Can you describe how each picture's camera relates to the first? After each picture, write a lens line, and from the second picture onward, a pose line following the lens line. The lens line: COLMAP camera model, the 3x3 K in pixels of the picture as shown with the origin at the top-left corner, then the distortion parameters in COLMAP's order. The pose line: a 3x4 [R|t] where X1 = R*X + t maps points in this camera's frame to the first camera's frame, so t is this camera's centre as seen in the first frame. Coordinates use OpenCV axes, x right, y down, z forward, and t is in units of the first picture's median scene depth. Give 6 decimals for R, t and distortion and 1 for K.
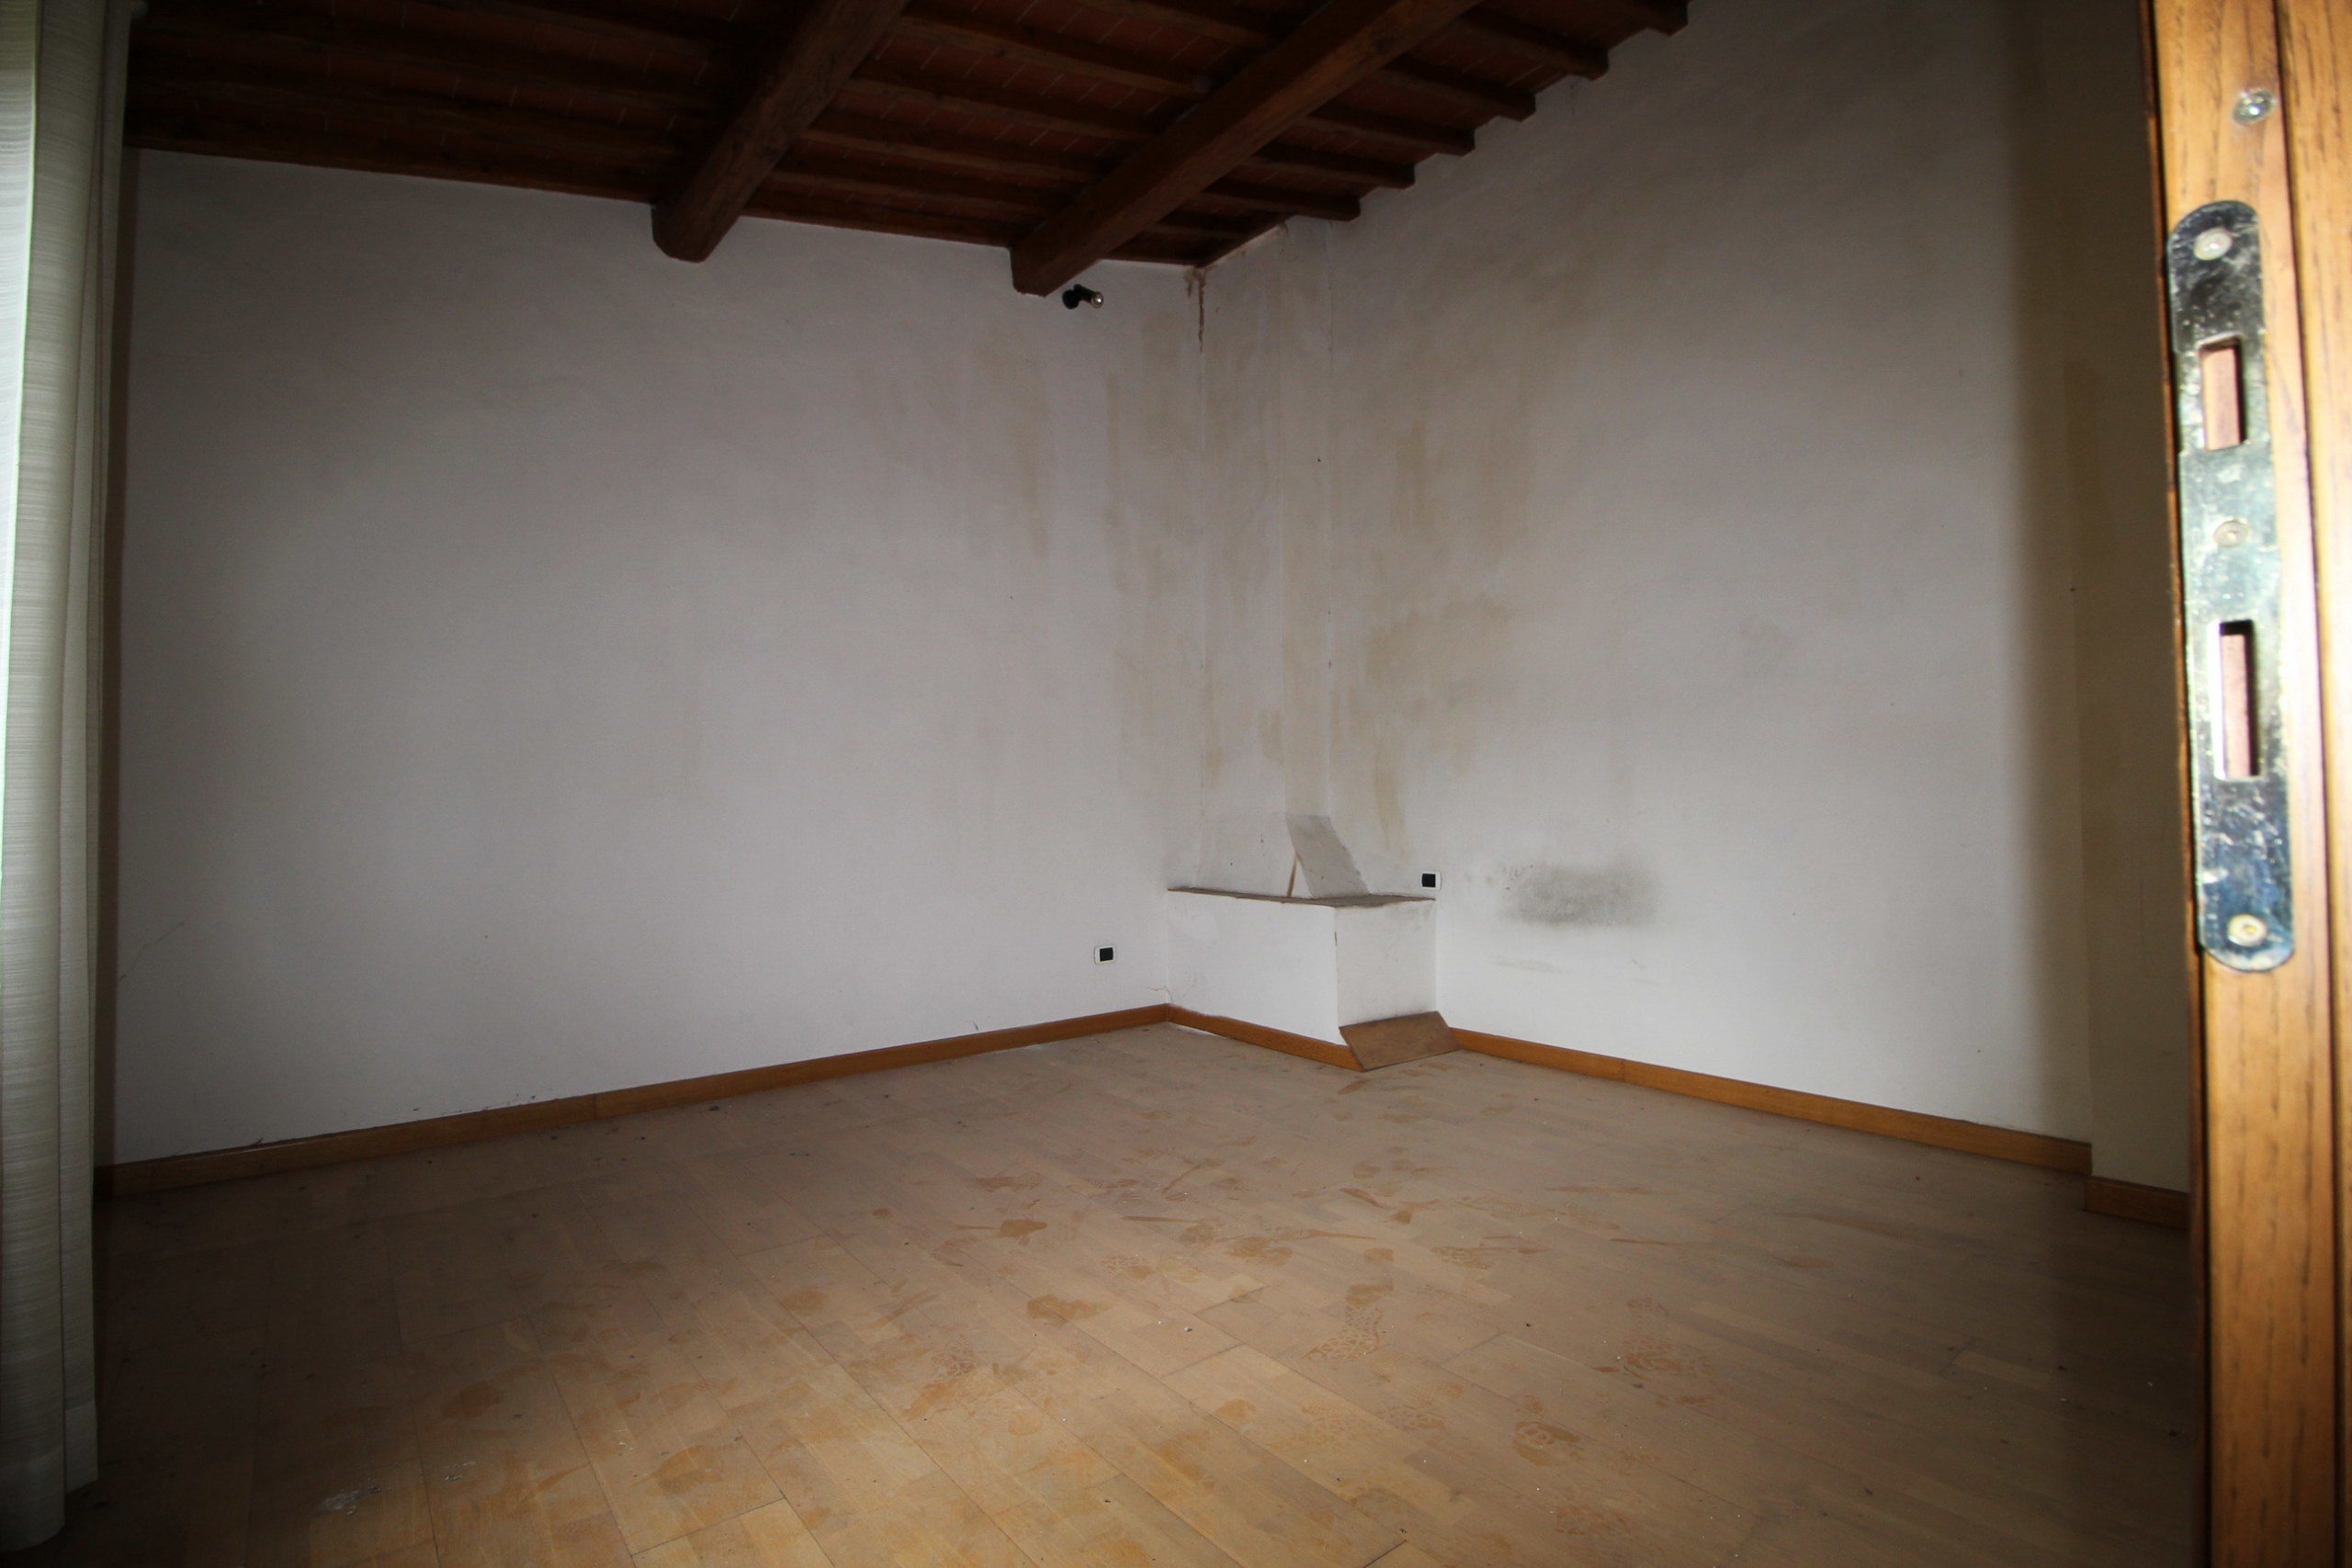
lens RADIAL K [[1107.1, 0, 1187.2], [0, 1107.1, 779.7], [0, 0, 1]] dist [0.000855, -0.010646]
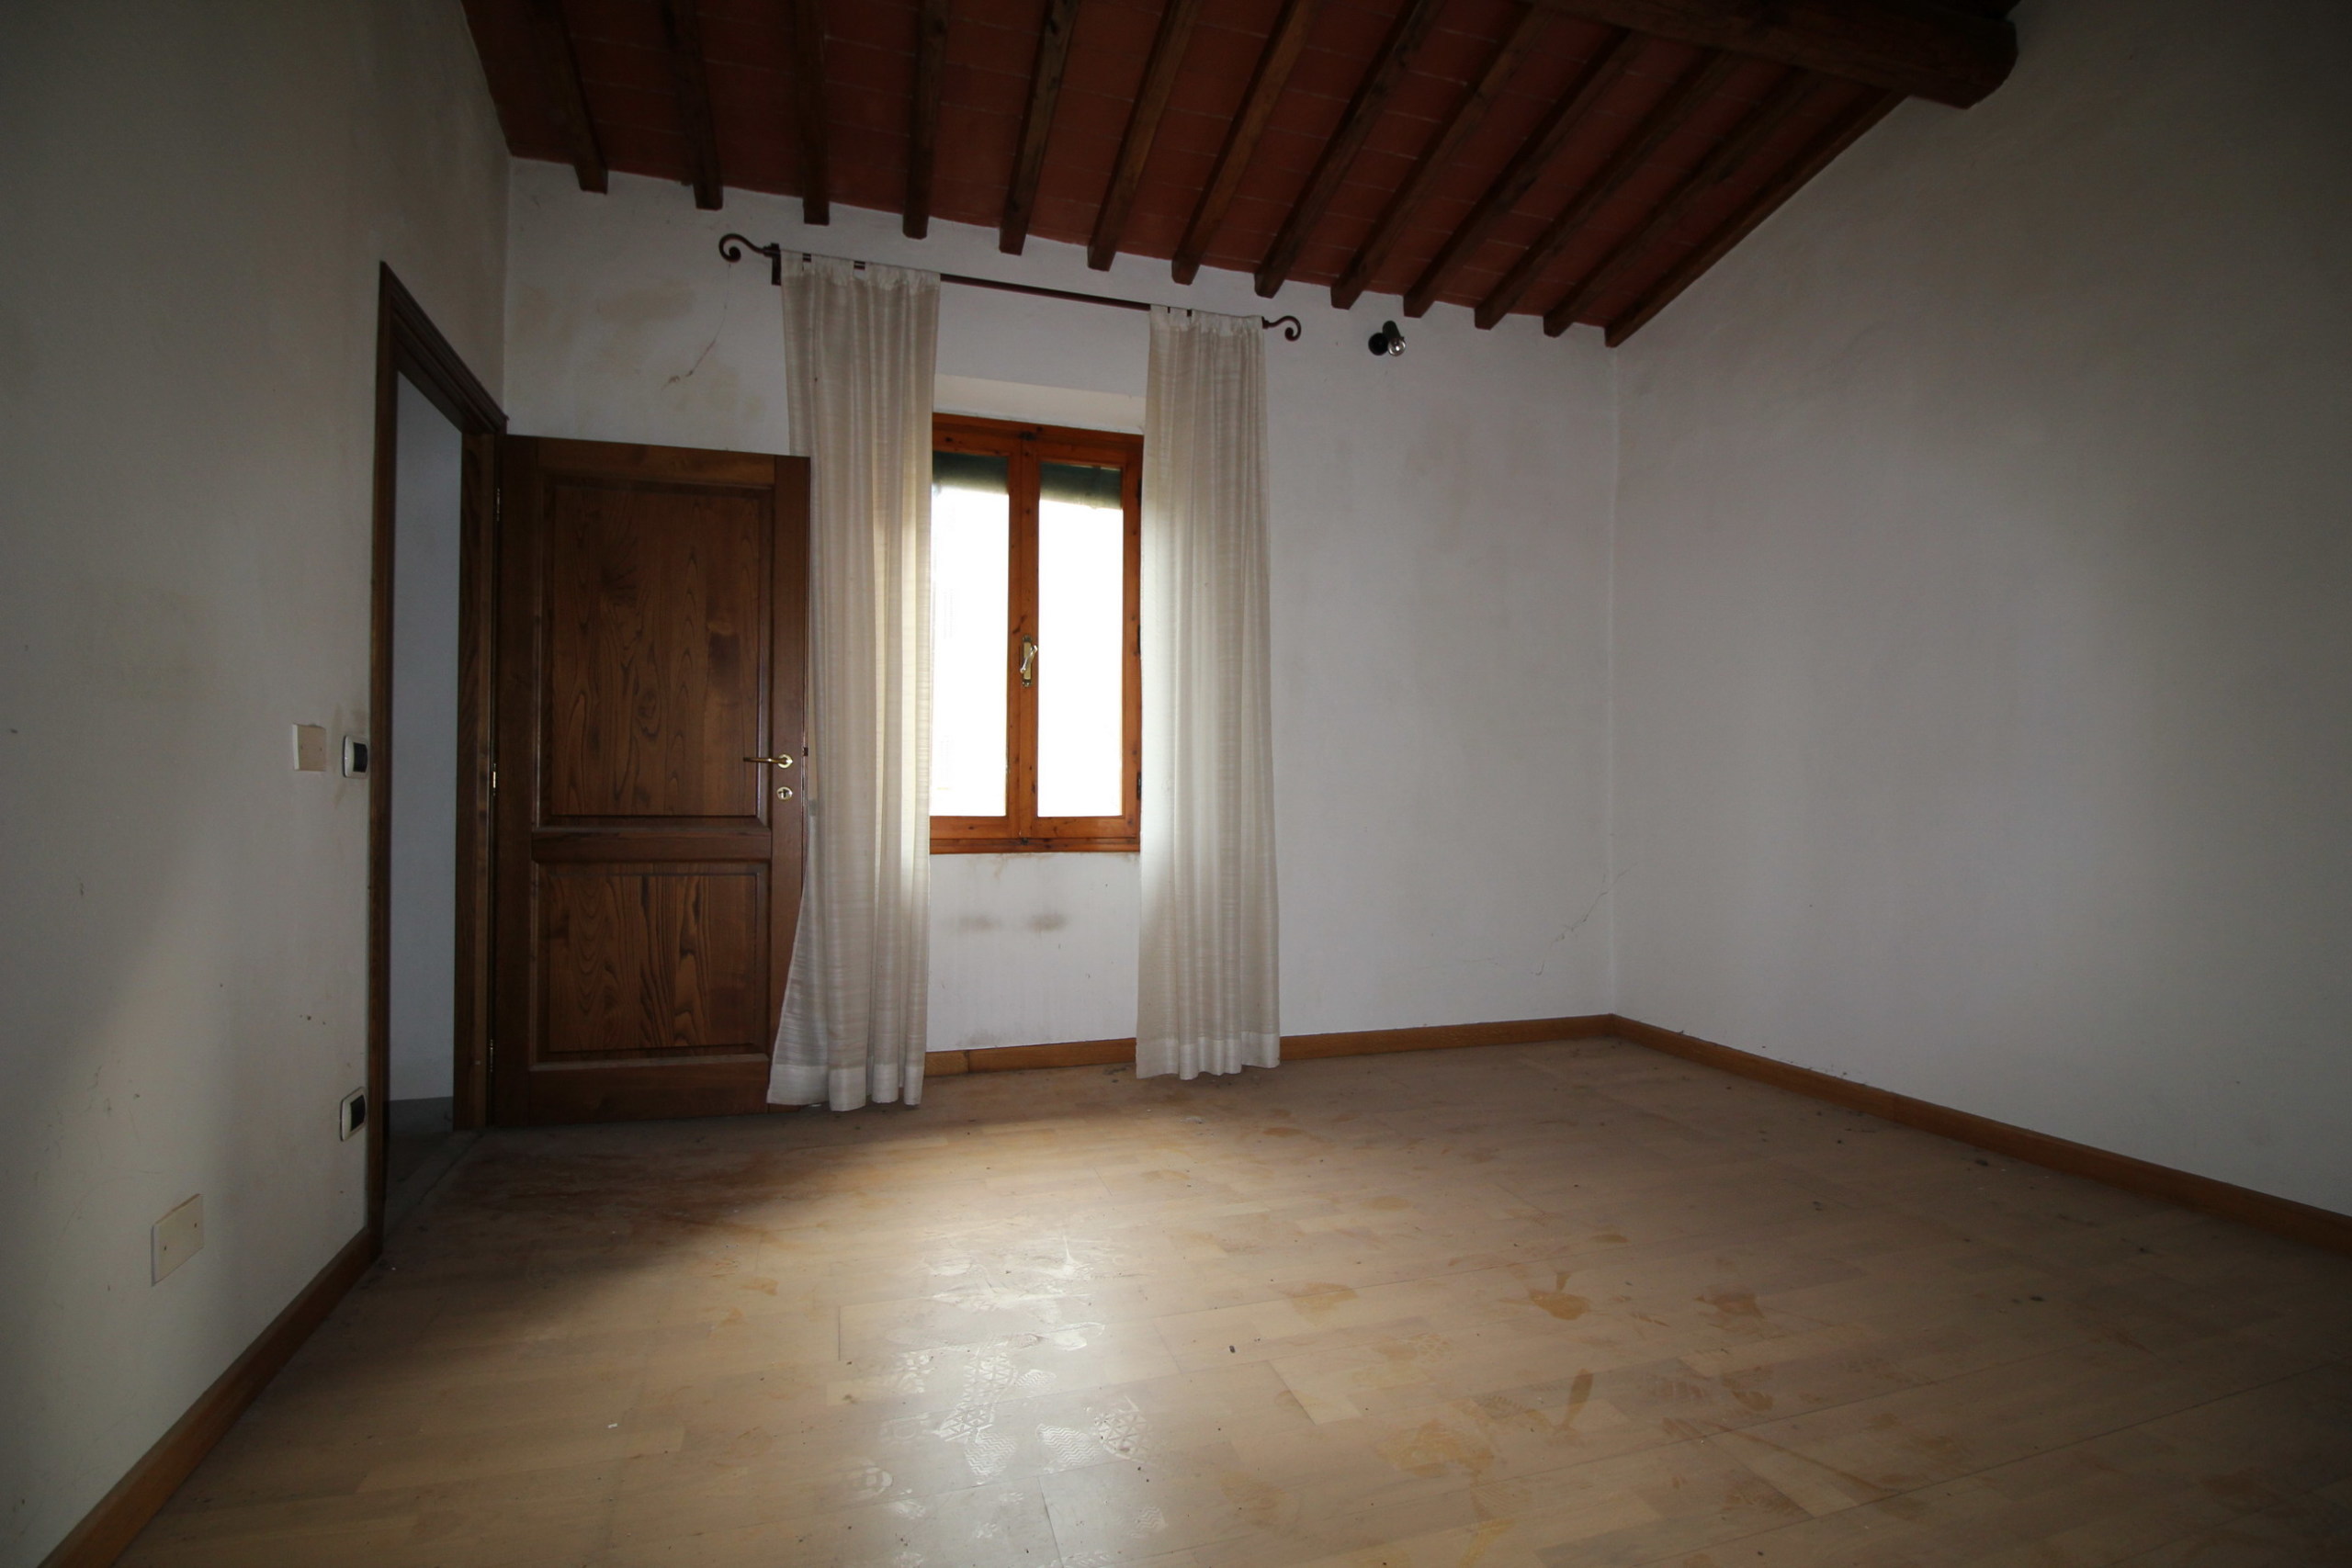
lens RADIAL K [[1047.9, 0, 1171.6], [0, 1047.9, 801.8], [0, 0, 1]] dist [0.000249, -0.013219]
pose [[-0.361235, 0.011738, -0.932401, 0.689548], [0.024682, 0.999691, 0.003022, 0.032765], [0.932148, -0.021922, -0.361413, 1.073126]]
